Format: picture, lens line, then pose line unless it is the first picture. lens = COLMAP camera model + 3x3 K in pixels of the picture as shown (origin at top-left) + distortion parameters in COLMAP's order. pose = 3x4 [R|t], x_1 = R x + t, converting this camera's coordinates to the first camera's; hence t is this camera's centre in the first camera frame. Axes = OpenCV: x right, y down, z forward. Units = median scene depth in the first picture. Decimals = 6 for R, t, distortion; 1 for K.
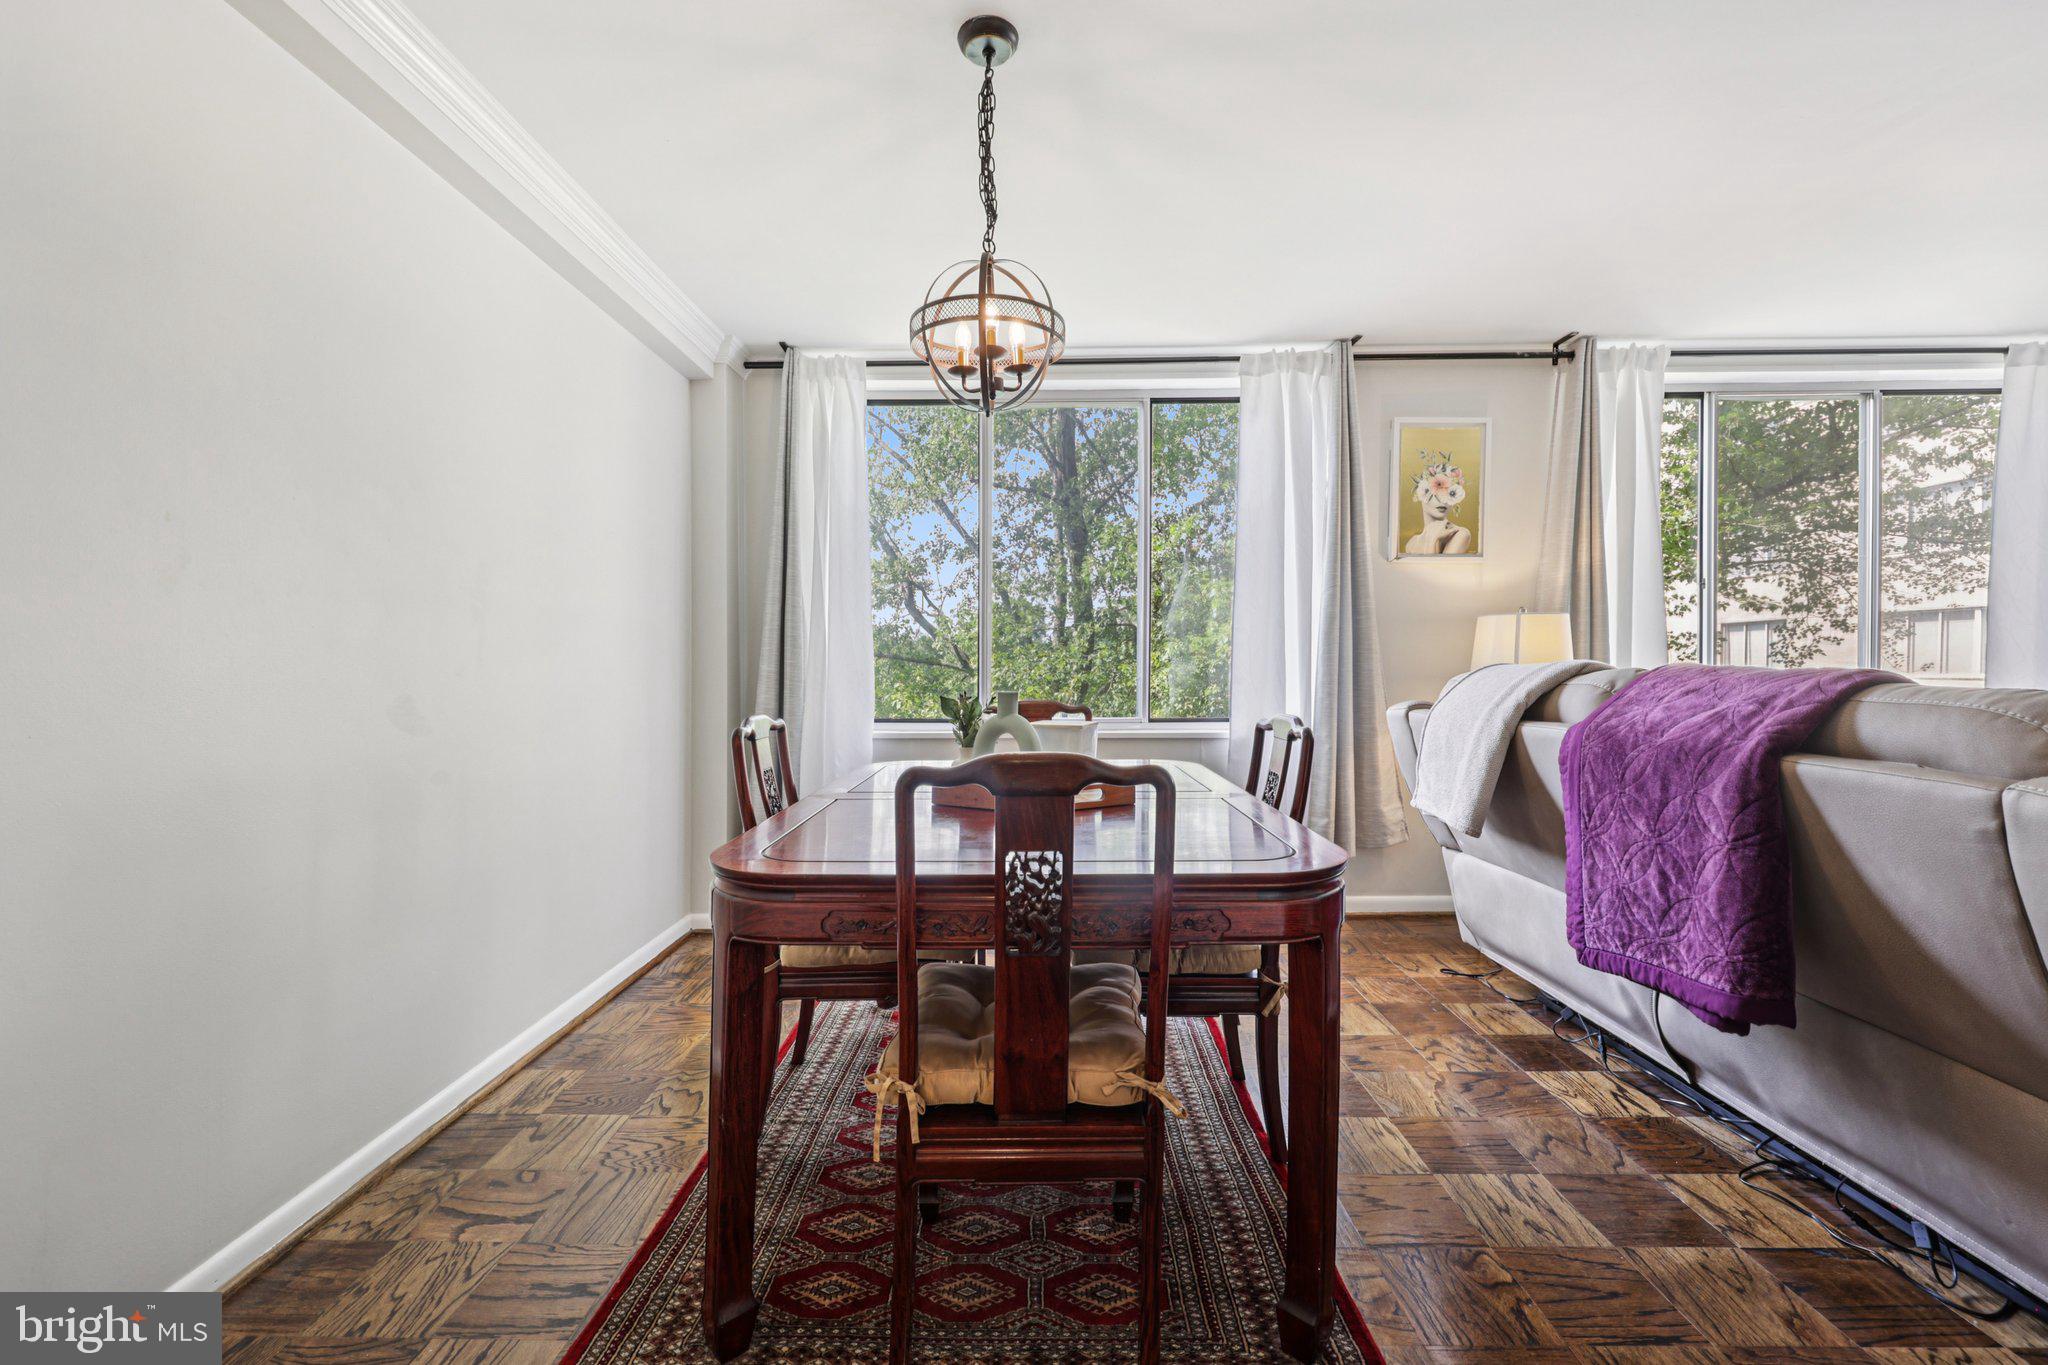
lens RADIAL K [[853.4, 0, 1024.0], [0, 853.4, 682.5], [0, 0, 1]] dist [-0.000113, -0.000209]
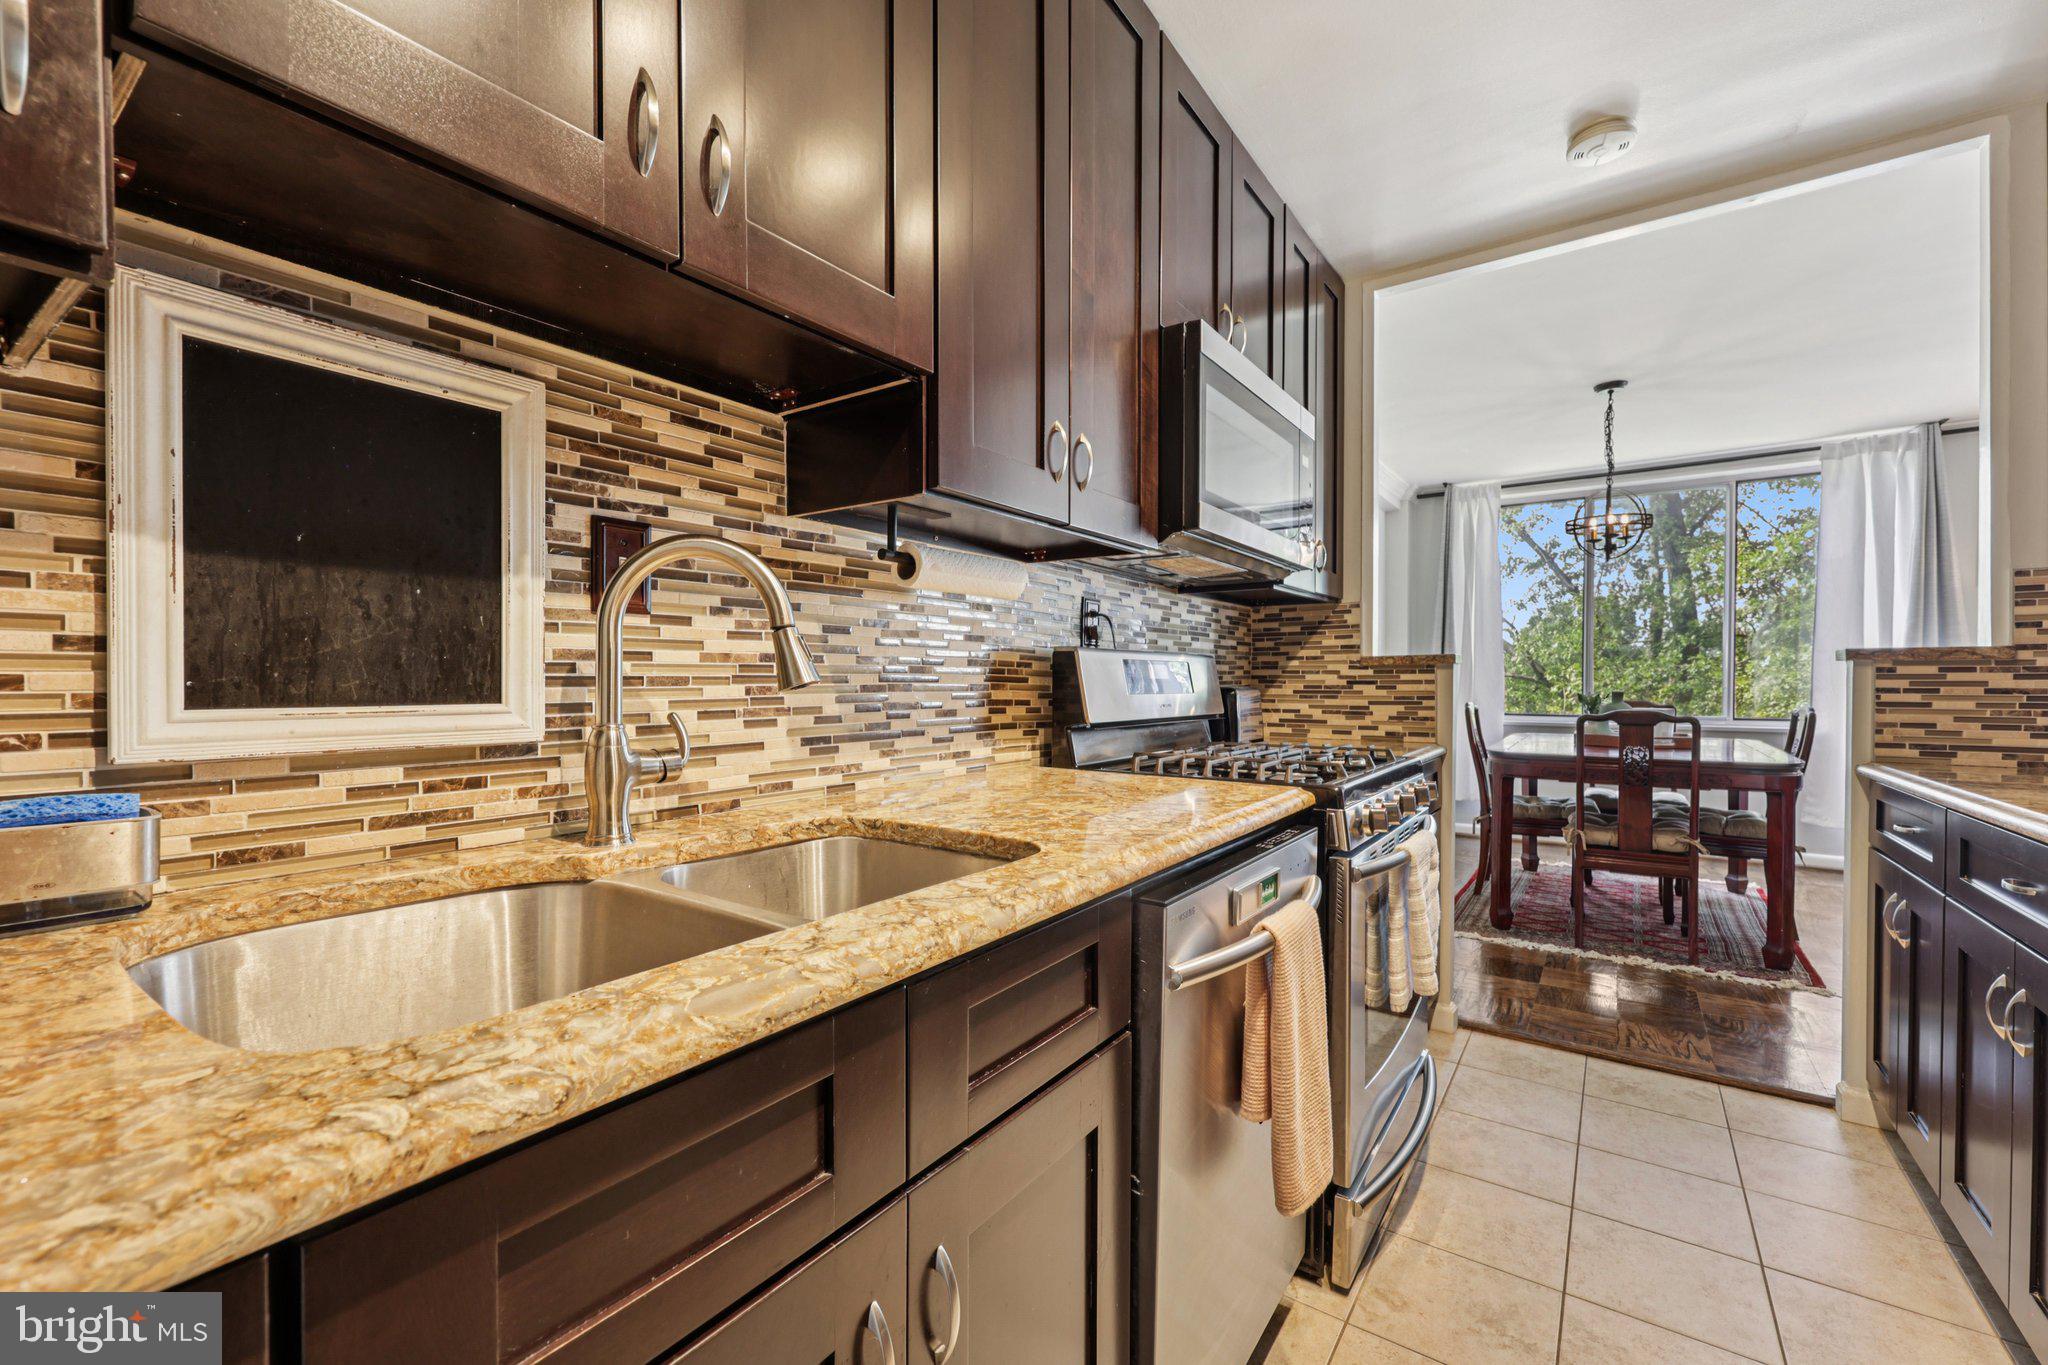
lens RADIAL K [[853.4, 0, 1024.0], [0, 853.4, 682.5], [0, 0, 1]] dist [-0.000113, -0.000209]
pose [[0.828619, 0.005421, -0.559787, -0.029831], [-0.013013, 0.999869, -0.009579, 0.015085], [0.559662, 0.015222, 0.828581, -0.800424]]
